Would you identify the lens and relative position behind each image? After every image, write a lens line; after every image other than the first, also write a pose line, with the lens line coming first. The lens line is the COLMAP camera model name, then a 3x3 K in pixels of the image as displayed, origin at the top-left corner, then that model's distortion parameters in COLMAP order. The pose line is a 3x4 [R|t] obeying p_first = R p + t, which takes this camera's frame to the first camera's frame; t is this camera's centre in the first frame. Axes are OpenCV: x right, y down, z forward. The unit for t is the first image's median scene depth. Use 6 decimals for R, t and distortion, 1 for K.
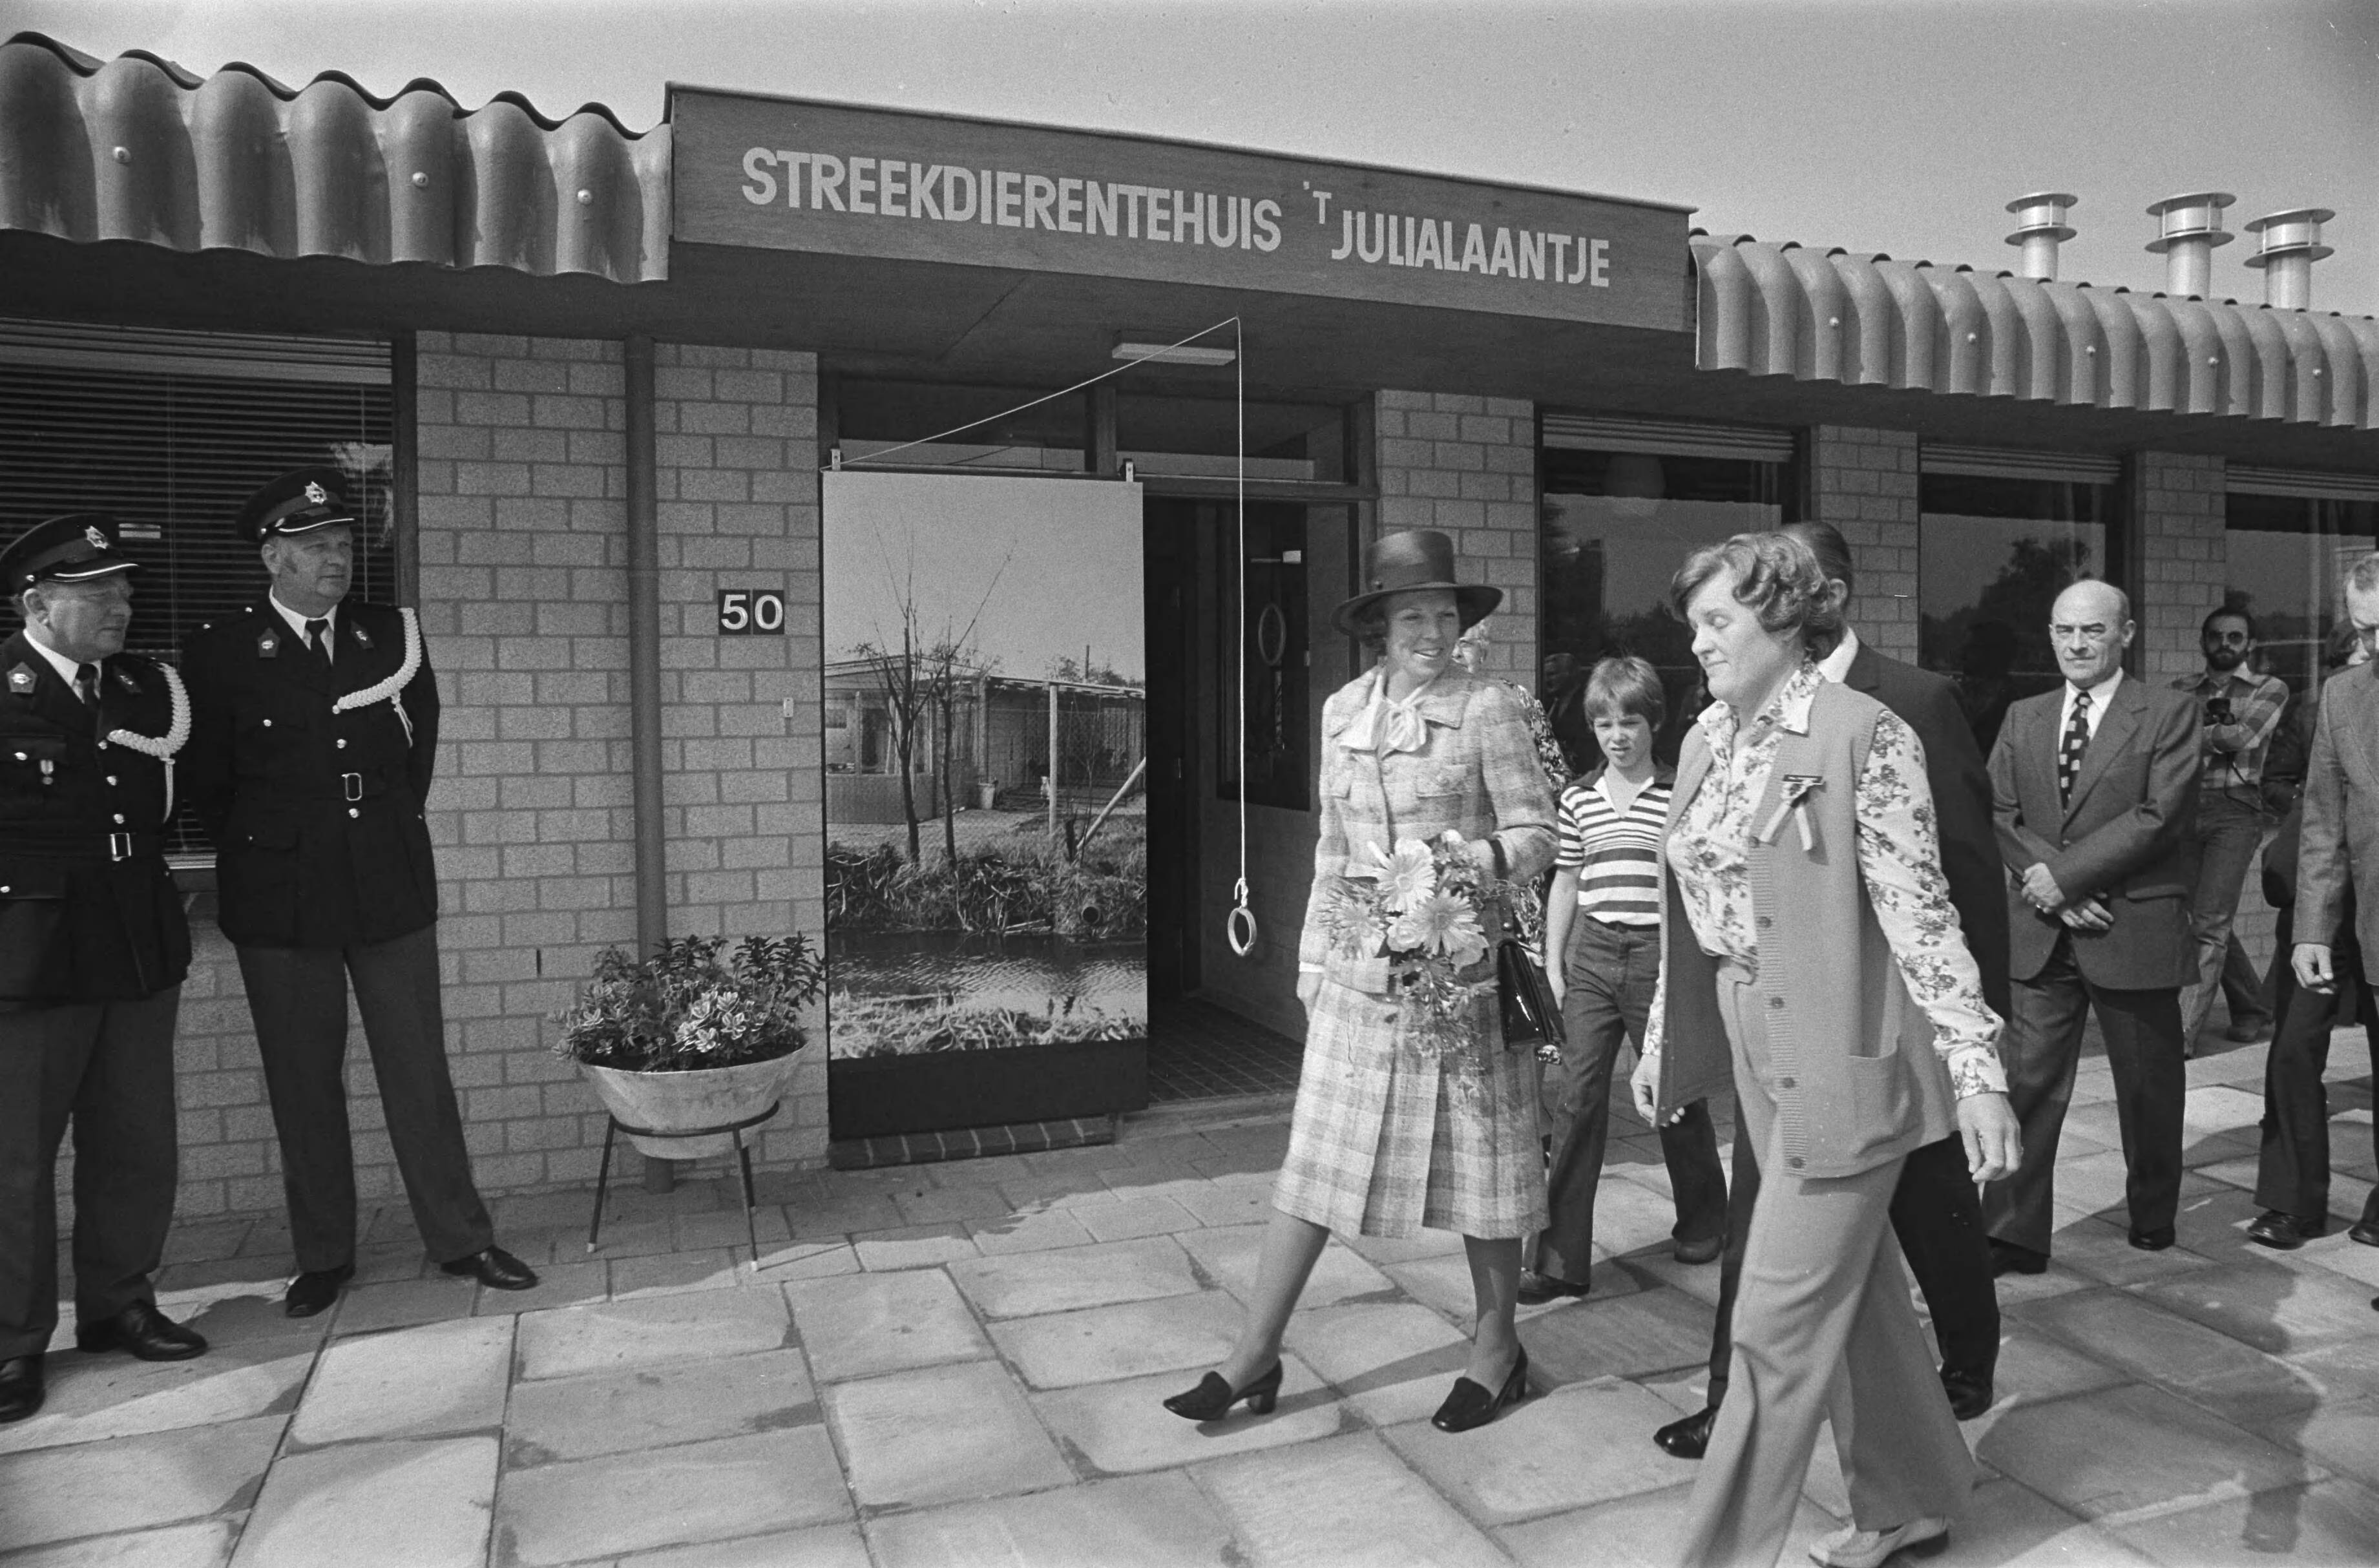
lens RADIAL K [[1673.5, 0, 1191.3], [0, 1673.5, 774.0], [0, 0, 1]] dist [0.007222, 0.031197]
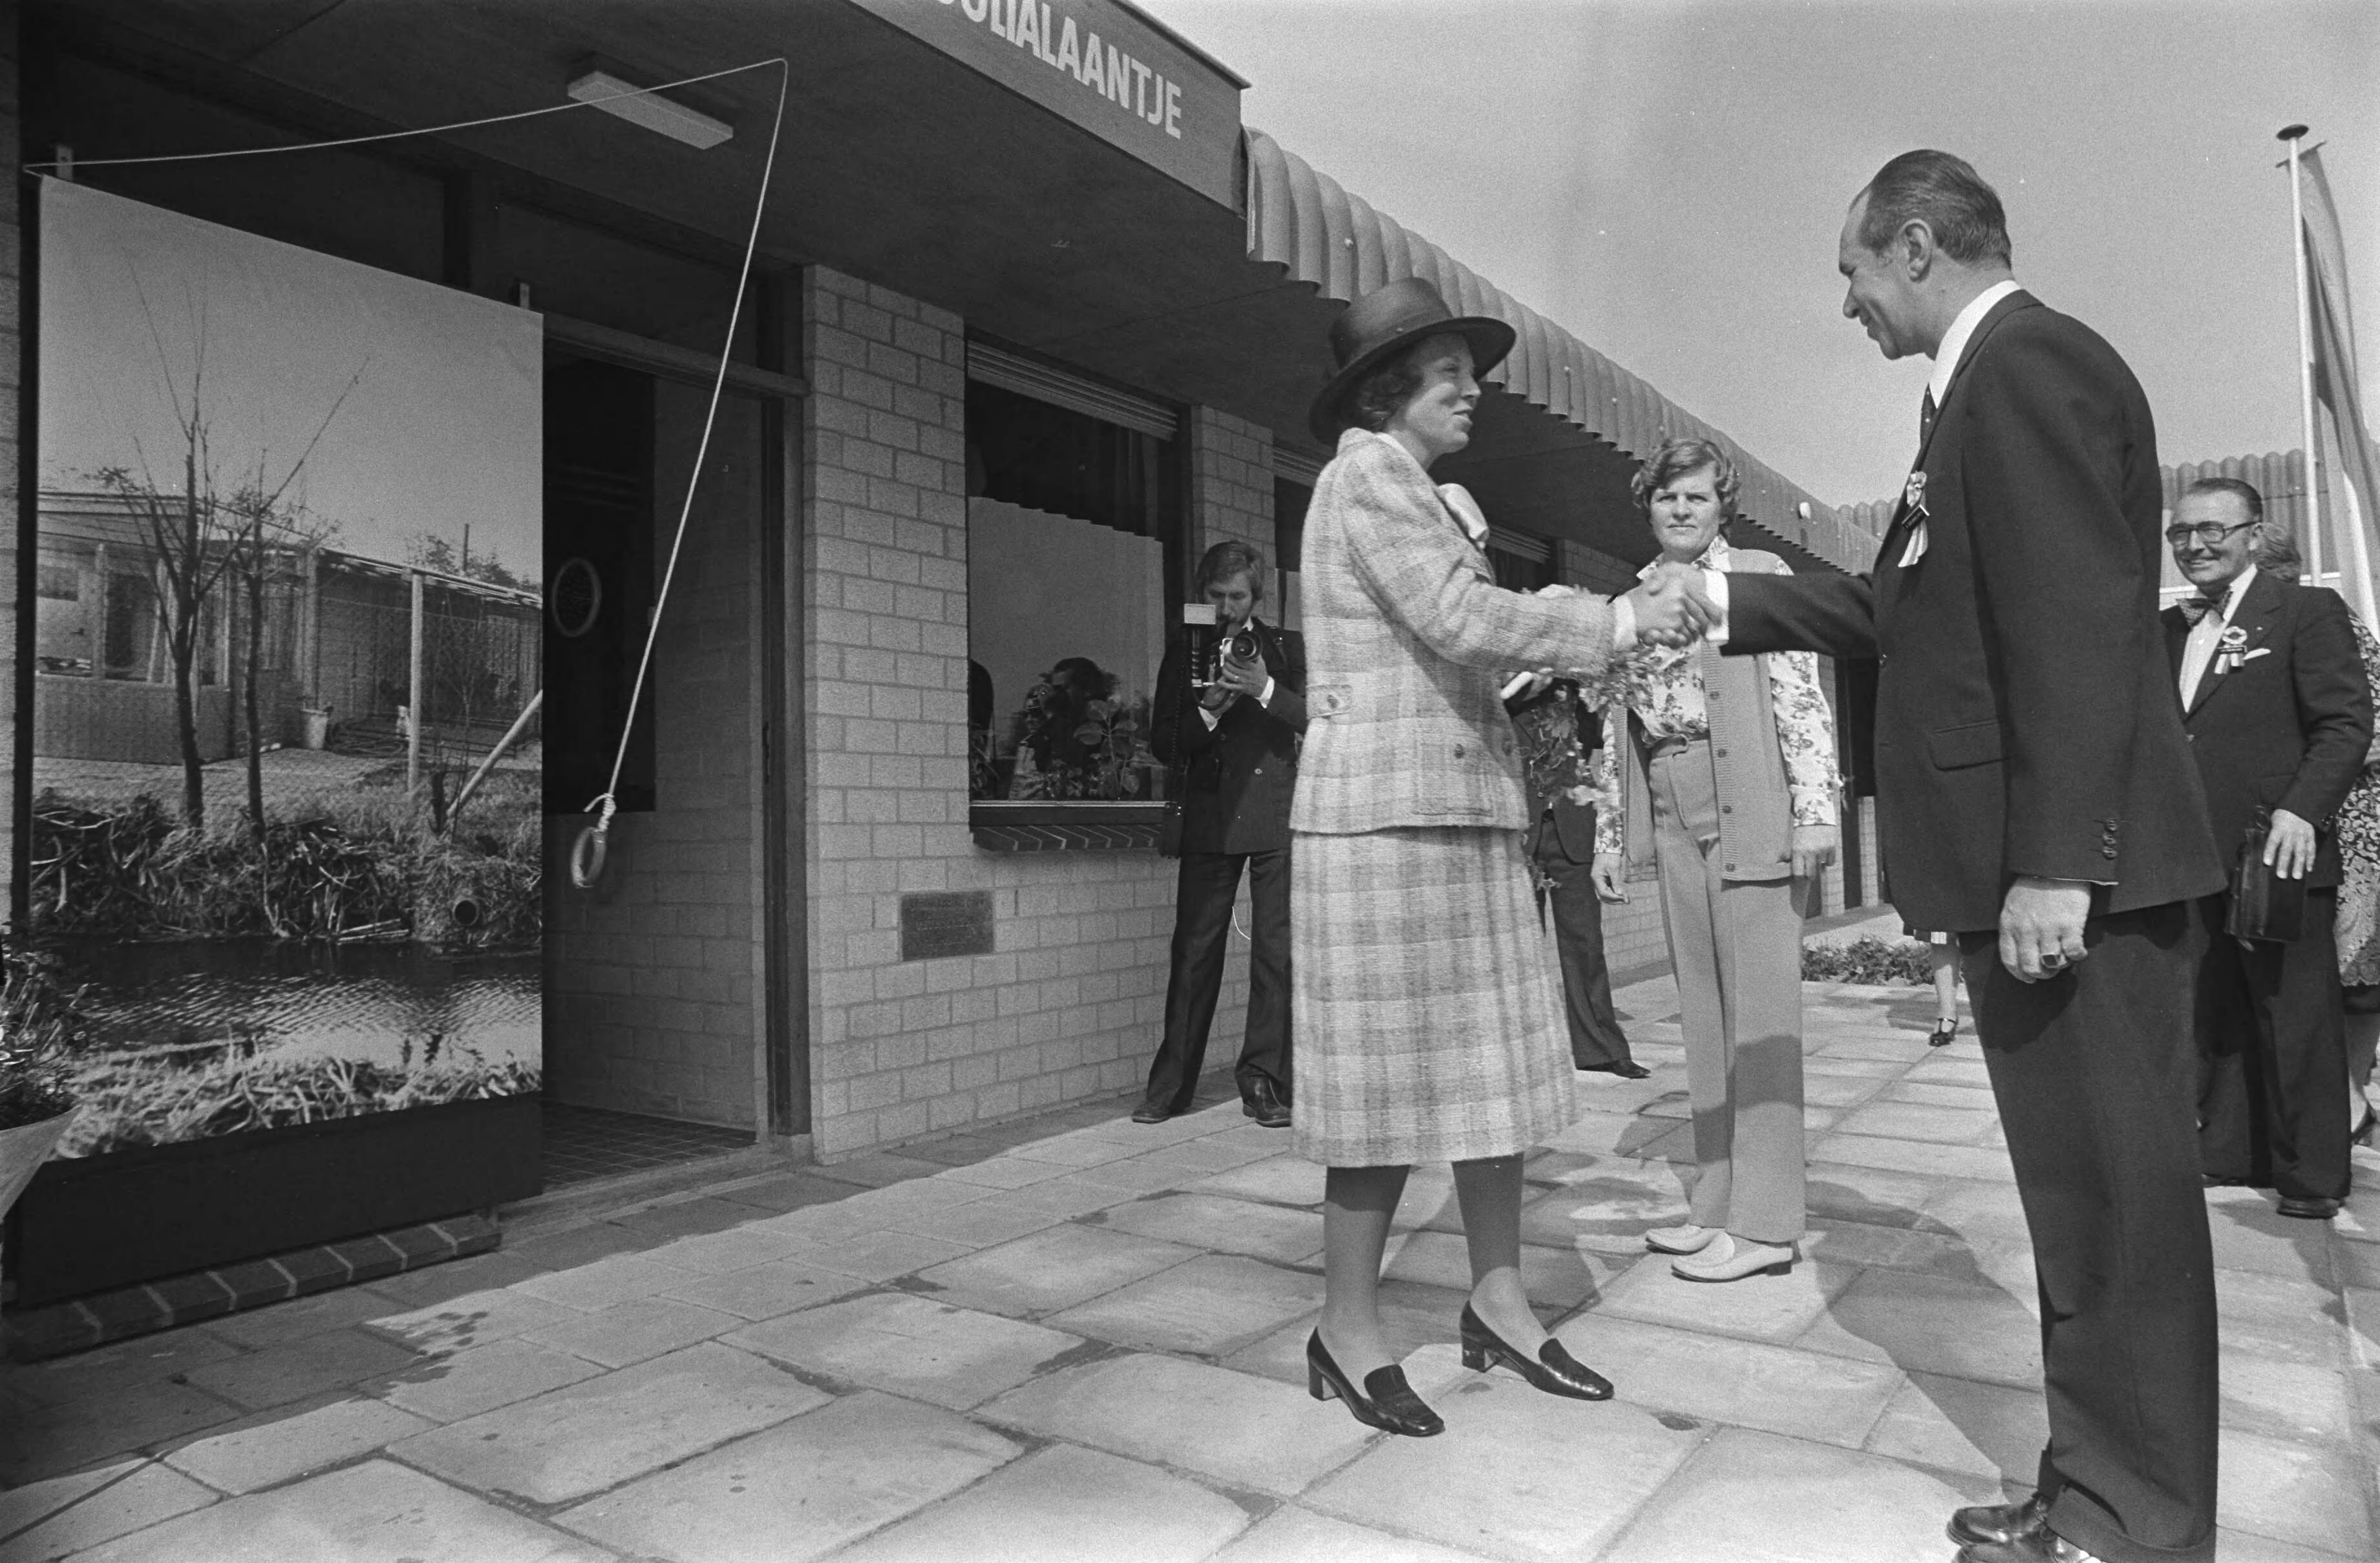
lens RADIAL K [[1674.3, 0, 1185.3], [0, 1674.3, 728.5], [0, 0, 1]] dist [0.007222, 0.031197]
pose [[0.836991, 0.020961, 0.546815, -0.198522], [0.036256, 0.994946, -0.093636, 0.087534], [-0.546014, 0.098198, 0.832001, 0.270164]]
